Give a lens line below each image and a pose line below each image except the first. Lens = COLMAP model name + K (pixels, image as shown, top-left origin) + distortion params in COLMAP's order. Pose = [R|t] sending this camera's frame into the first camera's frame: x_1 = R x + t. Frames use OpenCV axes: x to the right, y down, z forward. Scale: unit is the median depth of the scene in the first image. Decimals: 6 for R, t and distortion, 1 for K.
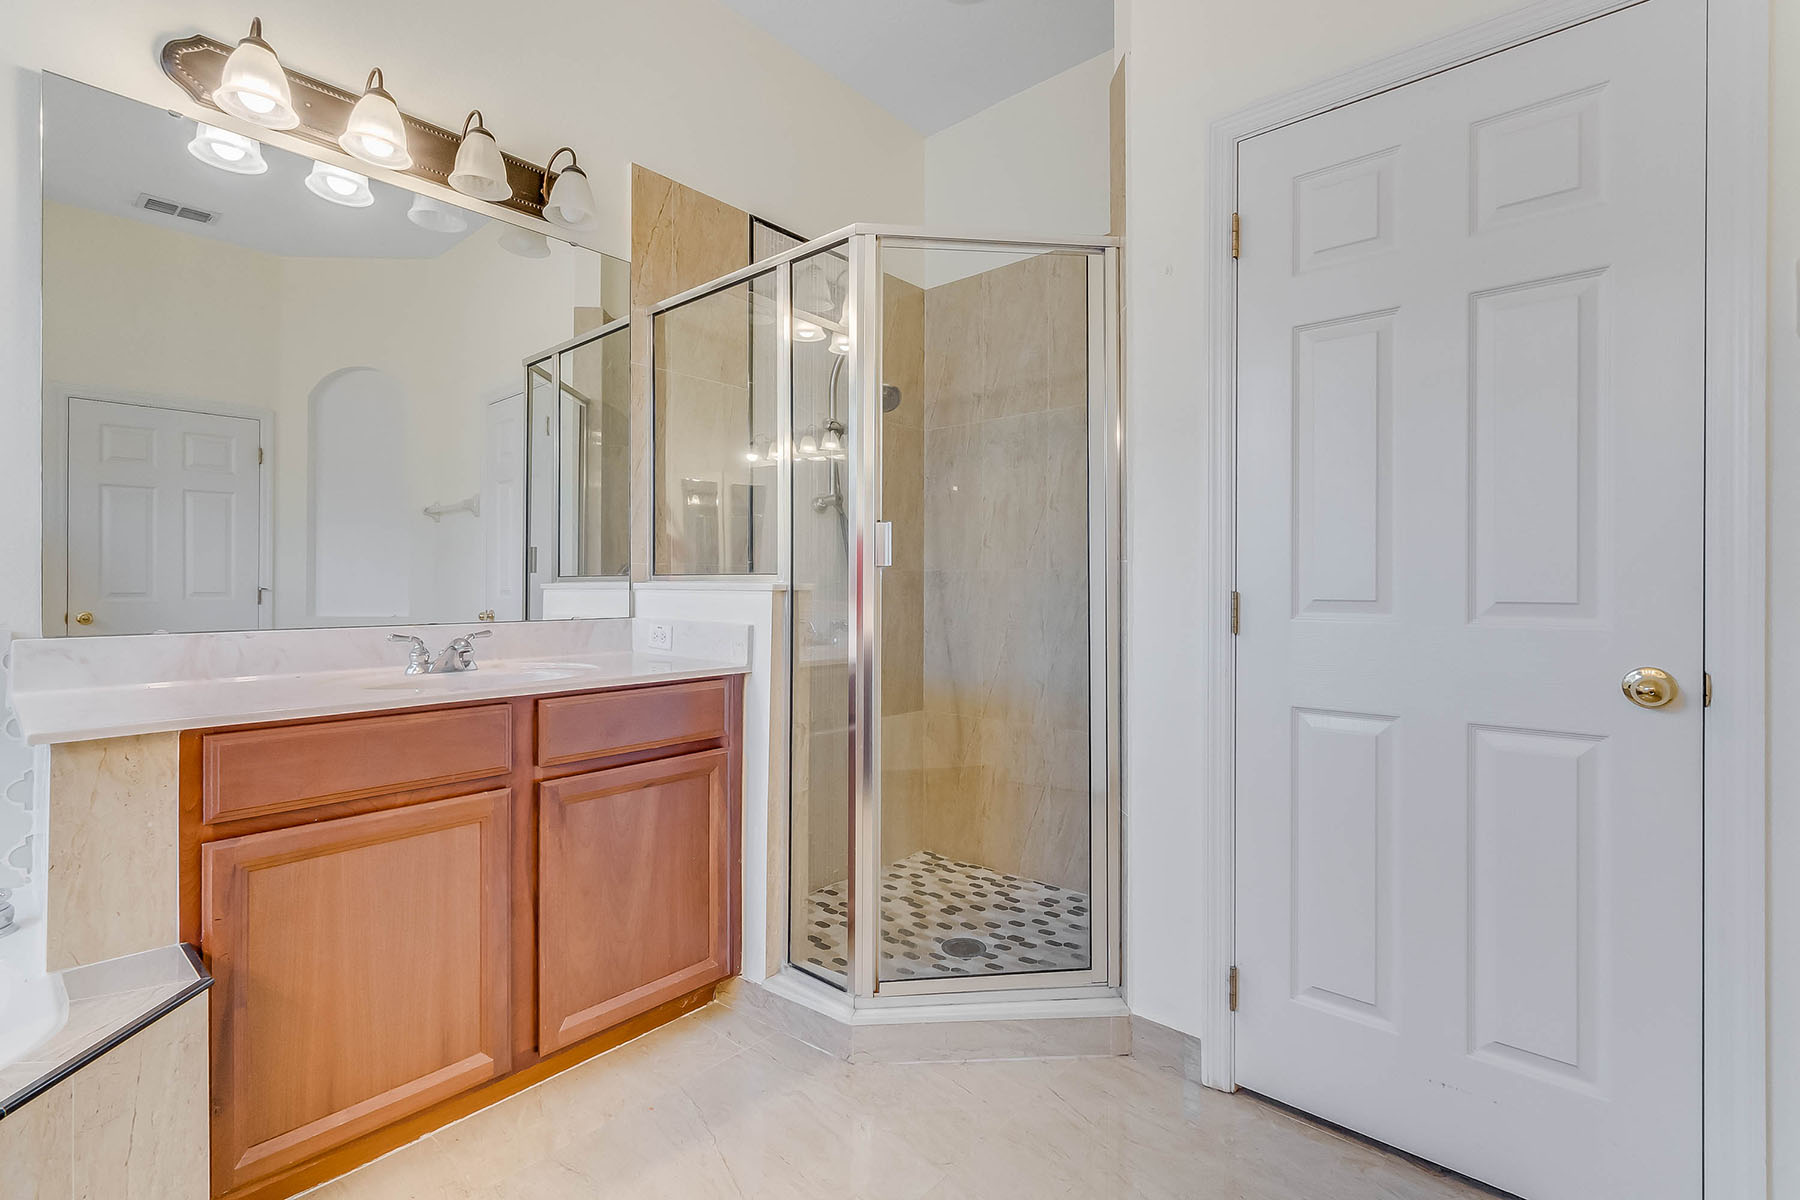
lens RADIAL K [[794.3, 0, 903.6], [0, 794.3, 589.9], [0, 0, 1]] dist [0.004726, -0.000279]
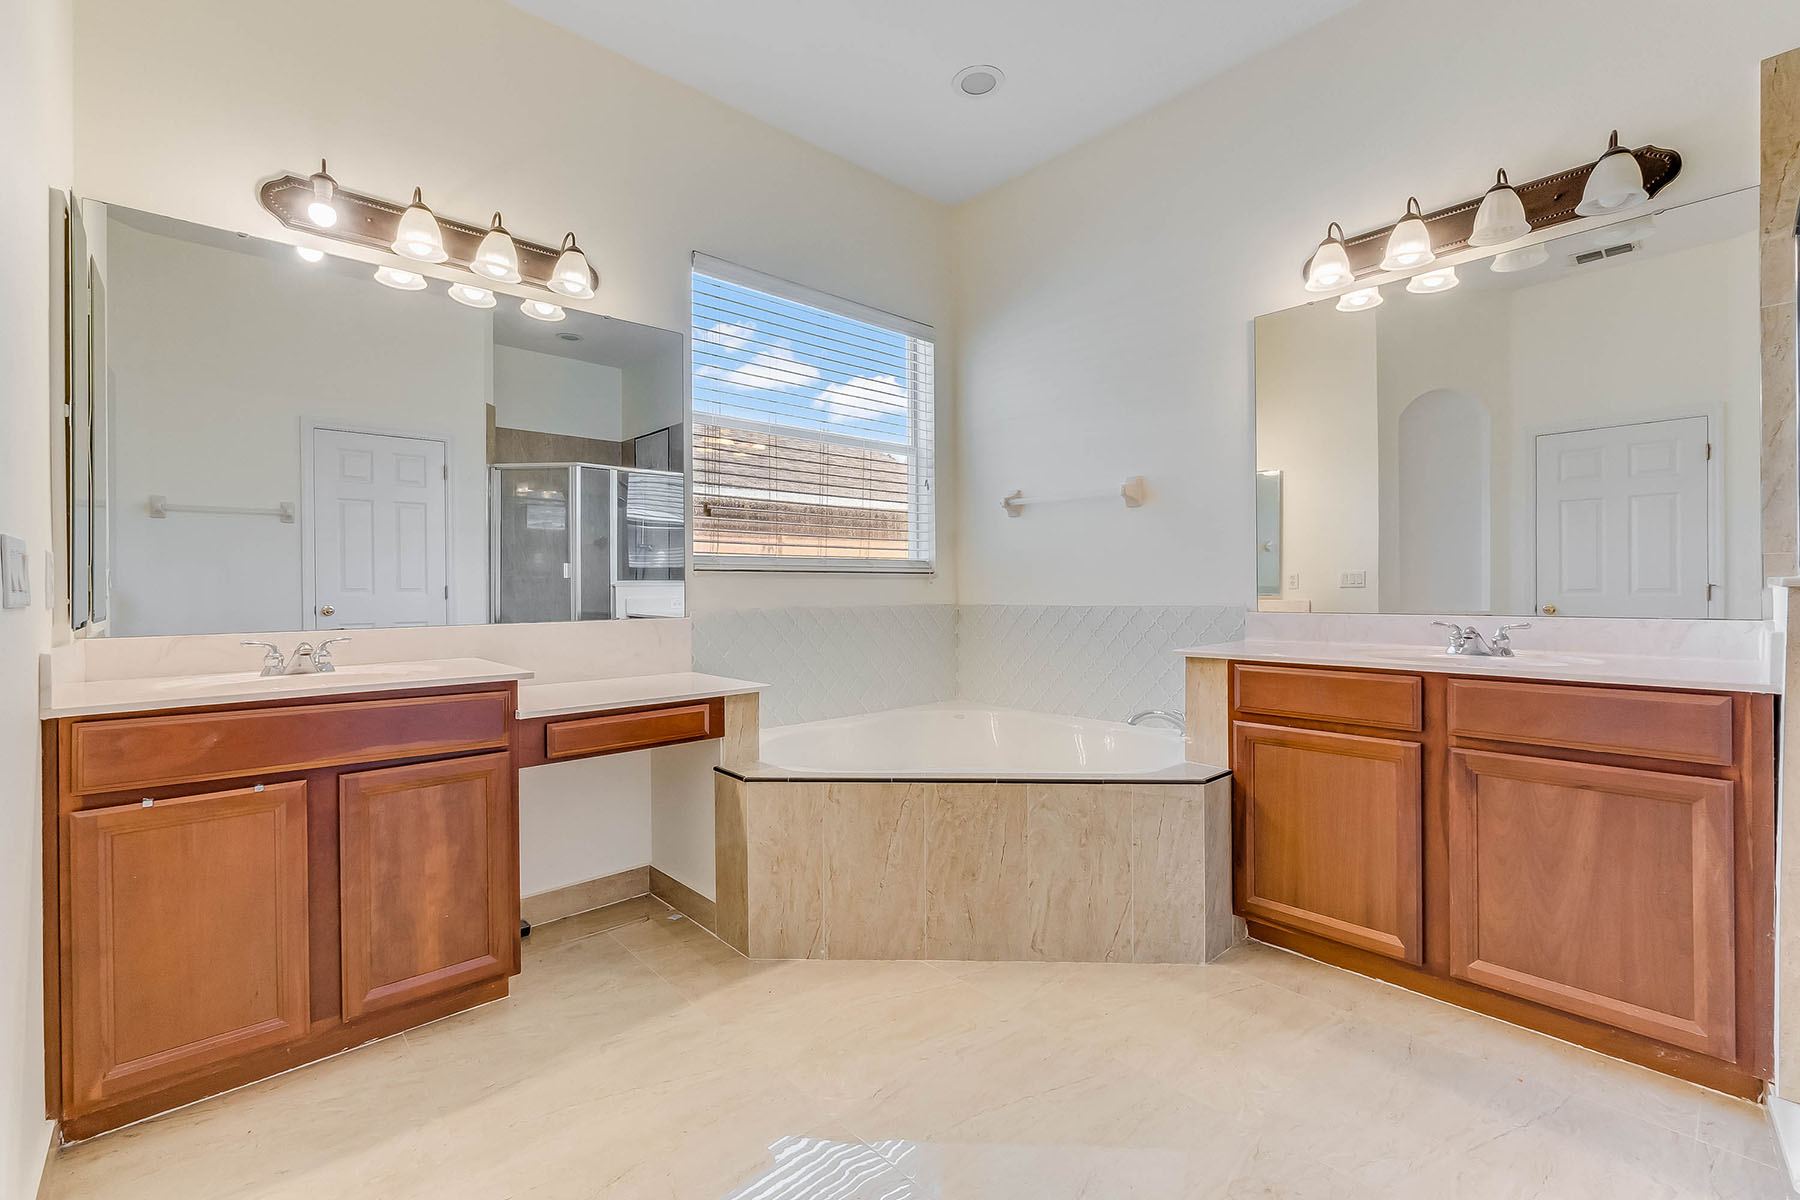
lens RADIAL K [[794.3, 0, 902.0], [0, 794.3, 592.8], [0, 0, 1]] dist [0.004726, -0.000279]
pose [[-0.106036, 0.005245, -0.994348, 0.769914], [0.003103, 0.999983, 0.004943, 0.000643], [0.994357, -0.002562, -0.106051, 0.286538]]
